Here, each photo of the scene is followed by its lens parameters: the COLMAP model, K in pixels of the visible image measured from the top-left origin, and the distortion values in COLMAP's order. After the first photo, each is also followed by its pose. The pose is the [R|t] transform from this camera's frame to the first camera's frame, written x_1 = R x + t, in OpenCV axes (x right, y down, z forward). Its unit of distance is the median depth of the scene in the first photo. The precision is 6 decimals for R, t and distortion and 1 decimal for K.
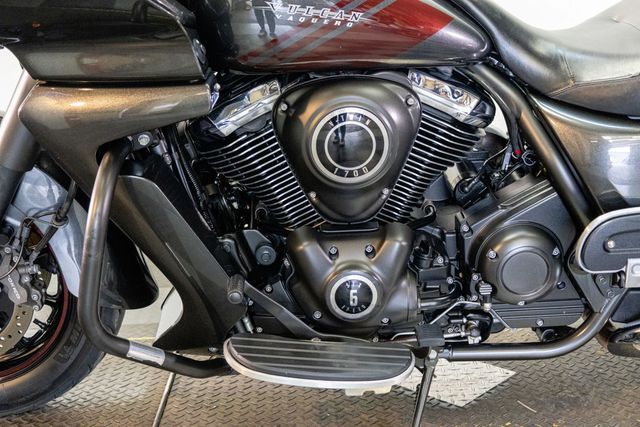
lens RADIAL K [[917.2, 0, 320.0], [0, 917.2, 213.5], [0, 0, 1]] dist [0.001753, 0.061932]
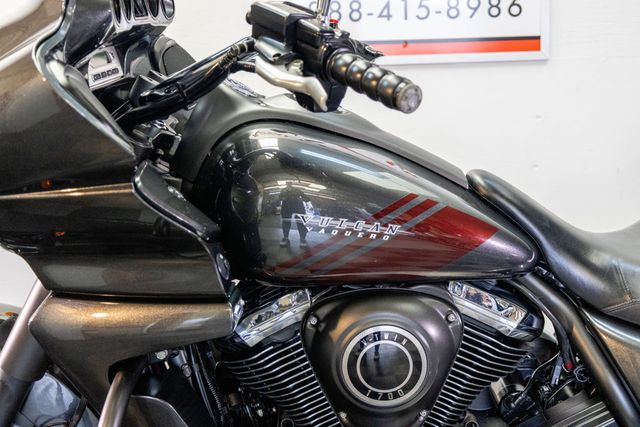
lens RADIAL K [[917.2, 0, 320.0], [0, 917.2, 213.5], [0, 0, 1]] dist [0.001753, 0.061932]
pose [[0.998684, 0.020127, -0.047166, 0.008225], [-0.026545, 0.989846, -0.139645, -0.090100], [0.043876, 0.140714, 0.989078, 0.067650]]
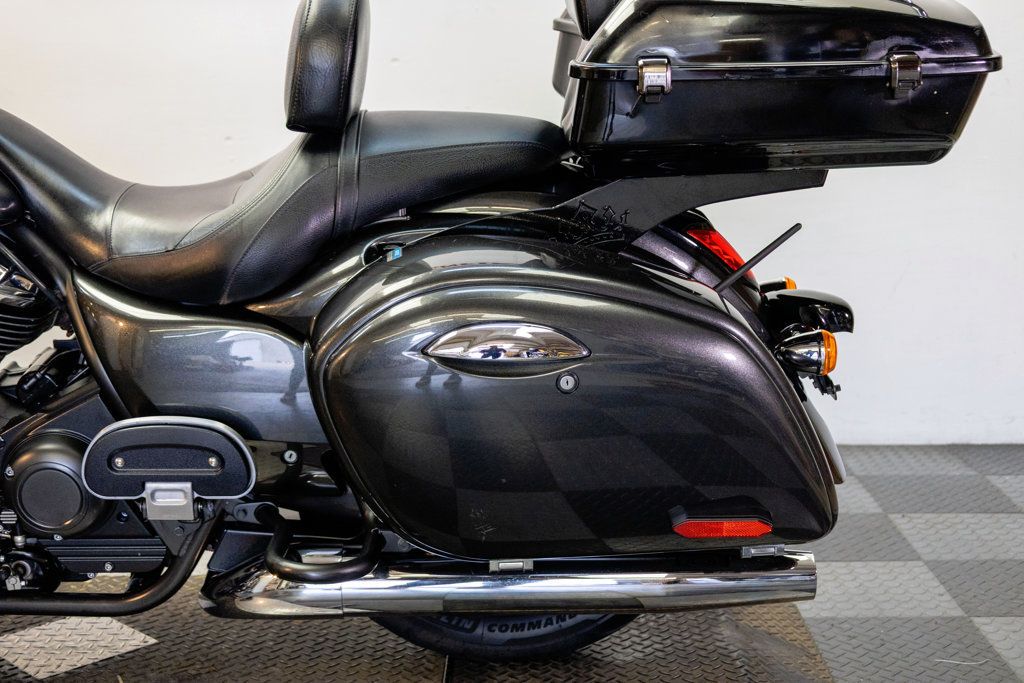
lens RADIAL K [[1467.6, 0, 512.0], [0, 1467.6, 341.5], [0, 0, 1]] dist [0.001753, 0.061932]
pose [[0.998919, 0.042601, -0.018601, 0.639231], [-0.043764, 0.996767, -0.067384, 0.000715], [0.015670, 0.068125, 0.997554, -0.238524]]
